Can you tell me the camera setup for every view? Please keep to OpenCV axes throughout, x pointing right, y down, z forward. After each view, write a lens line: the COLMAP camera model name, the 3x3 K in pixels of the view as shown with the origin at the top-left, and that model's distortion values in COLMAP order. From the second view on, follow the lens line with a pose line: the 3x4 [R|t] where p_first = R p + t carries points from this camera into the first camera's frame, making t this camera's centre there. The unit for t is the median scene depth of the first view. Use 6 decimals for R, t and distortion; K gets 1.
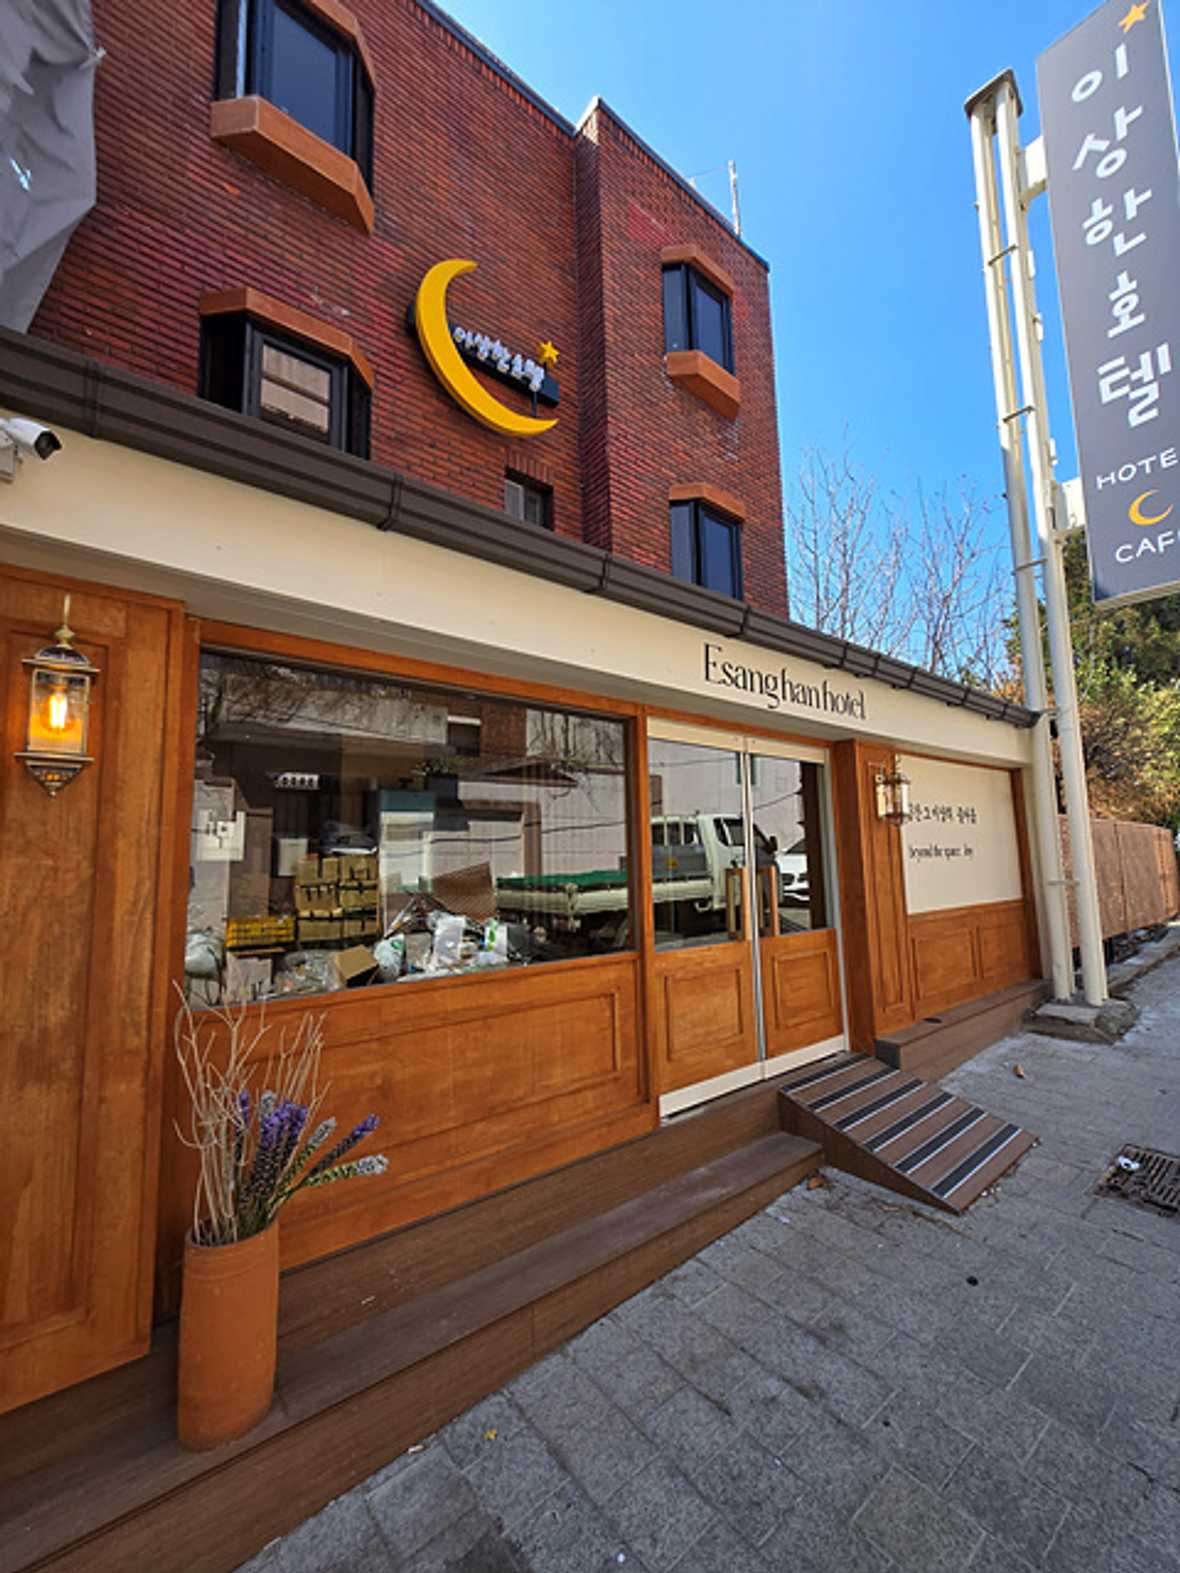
lens RADIAL K [[643.1, 0, 599.8], [0, 643.1, 791.5], [0, 0, 1]] dist [0.001951, -0.000375]
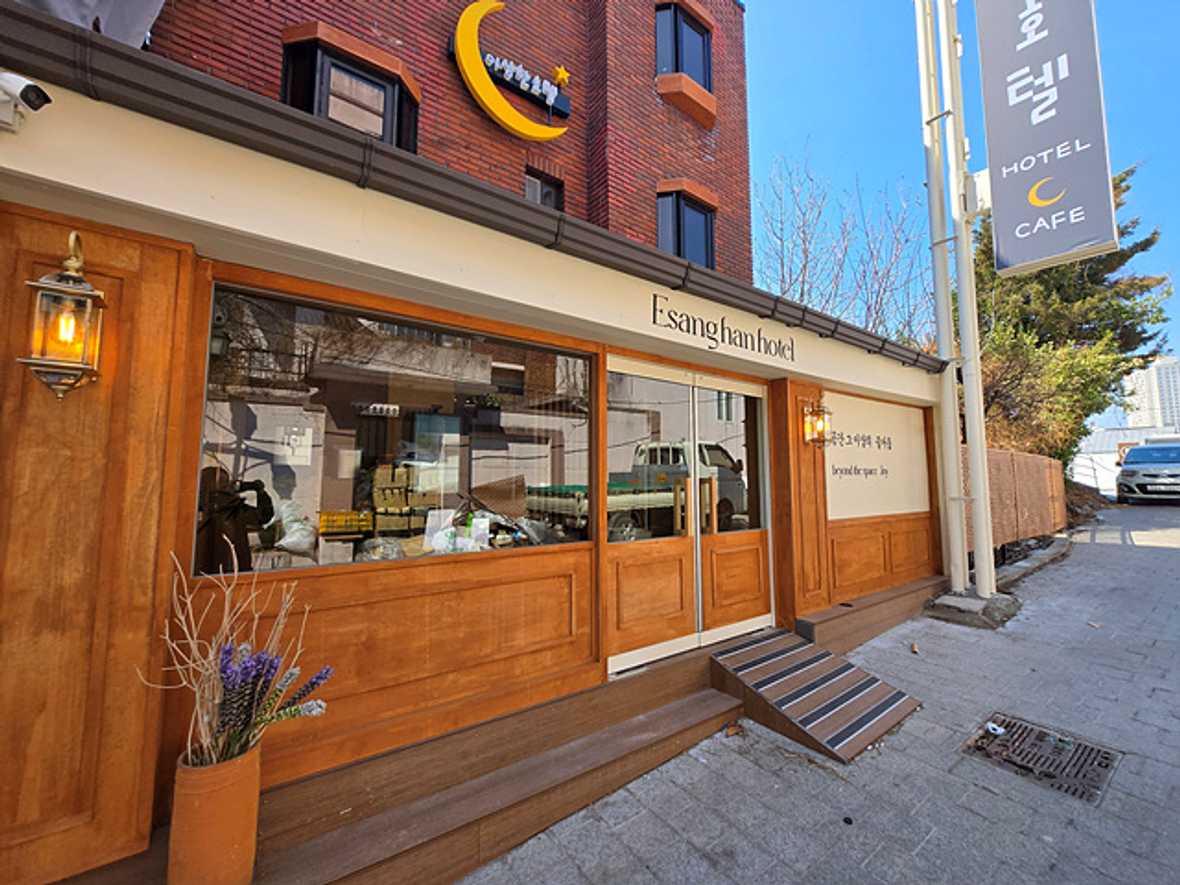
lens RADIAL K [[482.5, 0, 597.9], [0, 482.5, 436.3], [0, 0, 1]] dist [0.001951, -0.000375]
pose [[0.998700, 0.018448, -0.047519, 0.063534], [-0.017367, 0.999583, 0.023061, 0.012817], [0.047925, -0.022205, 0.998604, 0.041098]]
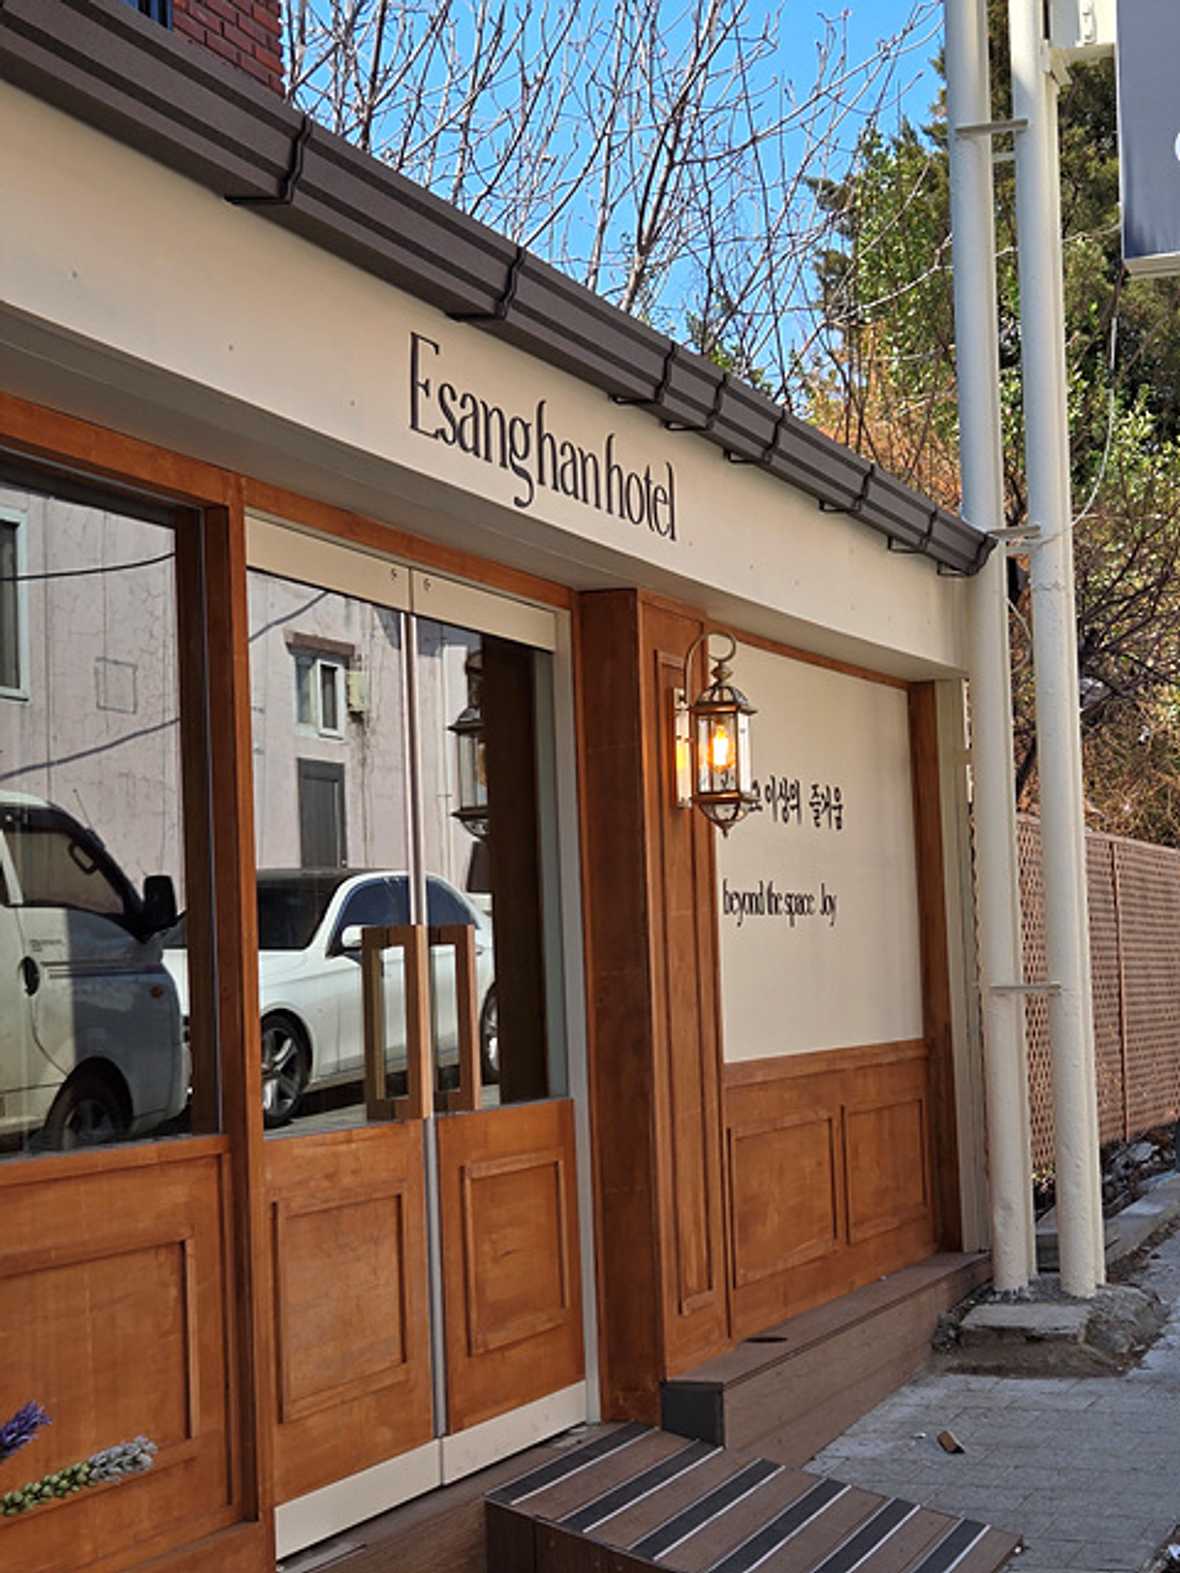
lens RADIAL K [[2767.3, 0, 643.4], [0, 2767.3, 814.7], [0, 0, 1]] dist [0.108759, 0.000000]
pose [[0.857458, 0.021826, 0.514091, -0.337243], [-0.041094, 0.998813, 0.026135, 0.005263], [-0.512911, -0.043535, 0.857337, -0.303214]]
